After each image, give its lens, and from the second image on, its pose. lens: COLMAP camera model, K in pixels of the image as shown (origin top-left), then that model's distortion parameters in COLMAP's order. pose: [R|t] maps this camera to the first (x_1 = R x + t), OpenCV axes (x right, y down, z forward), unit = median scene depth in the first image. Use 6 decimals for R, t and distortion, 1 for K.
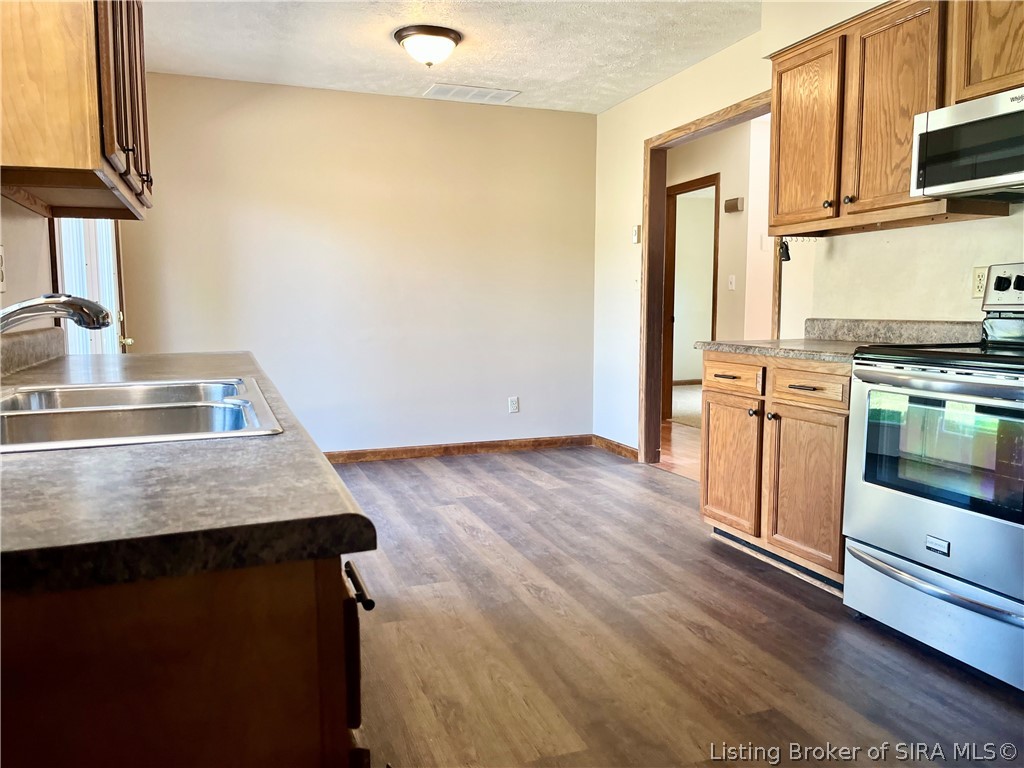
lens RADIAL K [[775.1, 0, 512.0], [0, 775.1, 384.0], [0, 0, 1]] dist [0.090301, -0.117874]
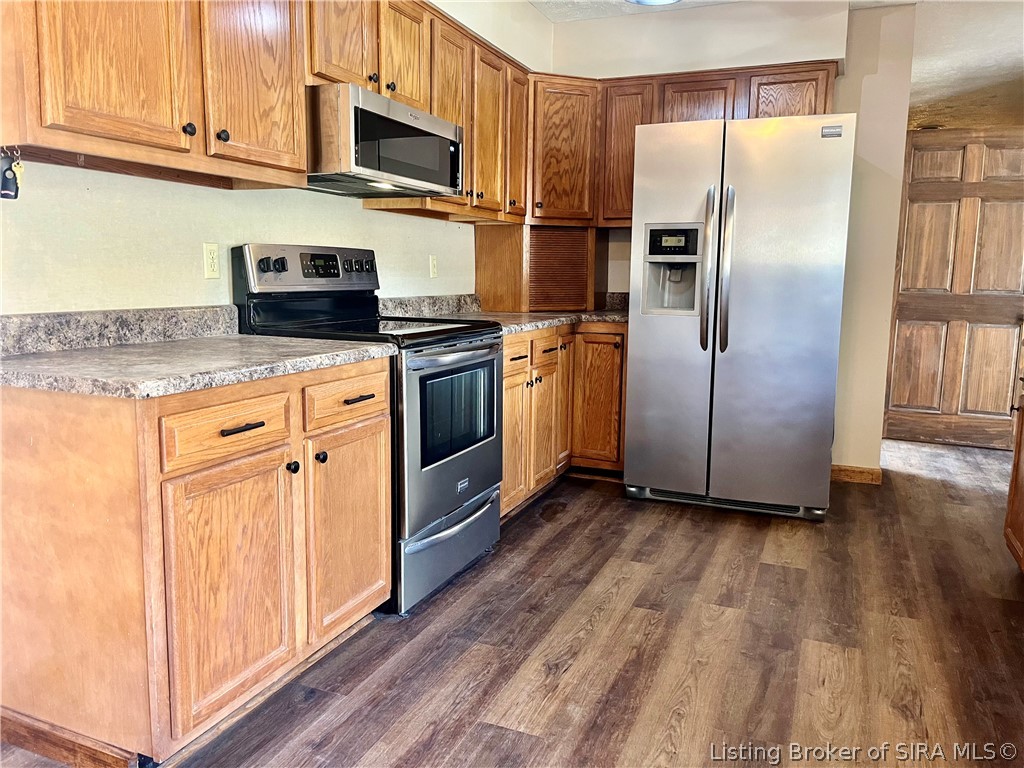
lens RADIAL K [[775.1, 0, 512.0], [0, 775.1, 384.0], [0, 0, 1]] dist [0.090301, -0.117874]
pose [[-0.732498, -0.104378, 0.672719, -0.261130], [0.054691, 0.975959, 0.210979, -0.169734], [-0.678568, 0.191334, -0.709180, 1.492443]]
